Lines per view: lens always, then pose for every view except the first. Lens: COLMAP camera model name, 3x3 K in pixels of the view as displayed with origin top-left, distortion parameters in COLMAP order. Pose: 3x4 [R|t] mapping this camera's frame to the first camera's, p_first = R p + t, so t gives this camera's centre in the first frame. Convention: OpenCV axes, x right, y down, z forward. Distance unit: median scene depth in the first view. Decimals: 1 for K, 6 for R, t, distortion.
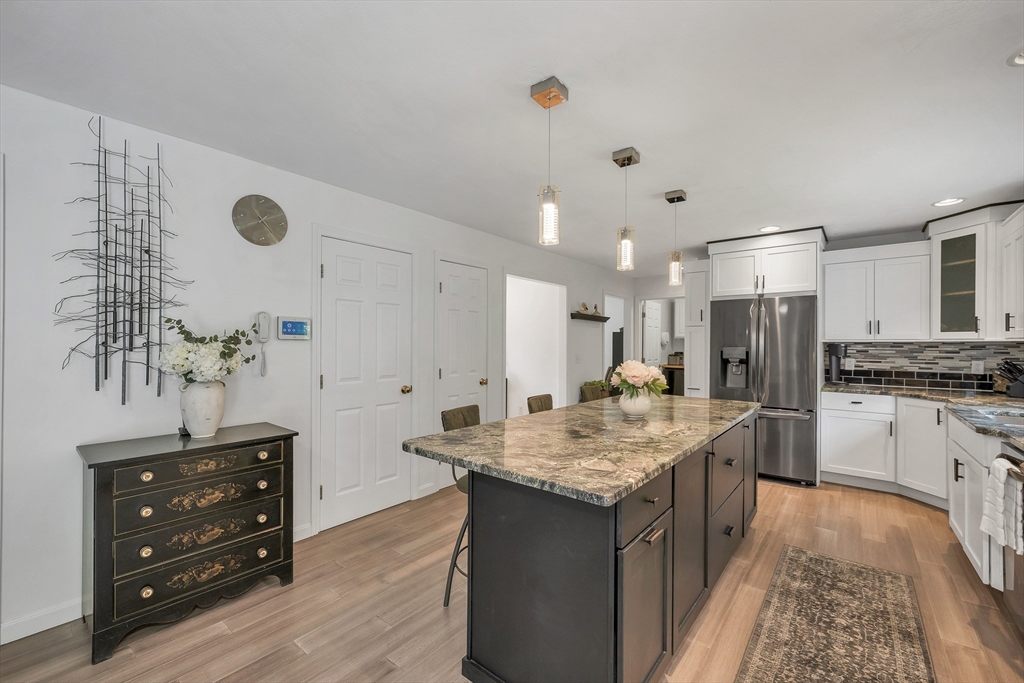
lens RADIAL K [[419.8, 0, 512.0], [0, 419.8, 341.5], [0, 0, 1]] dist [0.001336, 0.000195]
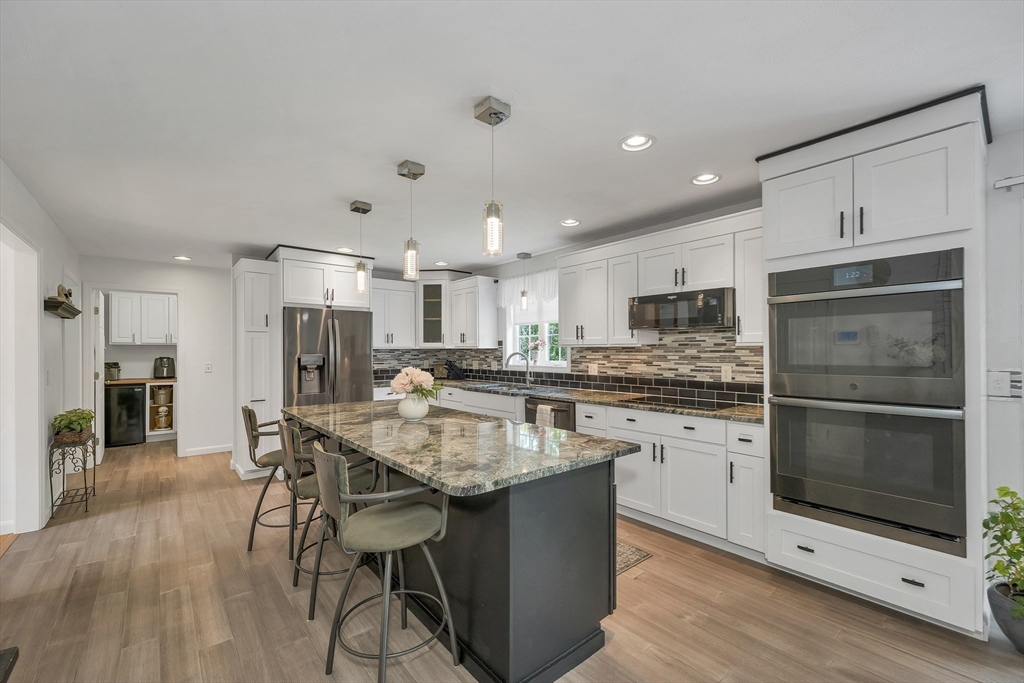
lens RADIAL K [[423.4, 0, 508.9], [0, 423.4, 352.4], [0, 0, 1]] dist [0.000620, 0.000120]
pose [[0.195468, -0.009393, 0.980665, -0.433995], [-0.000823, 0.999952, 0.009742, -0.001604], [-0.980710, -0.002711, 0.195450, 0.345329]]
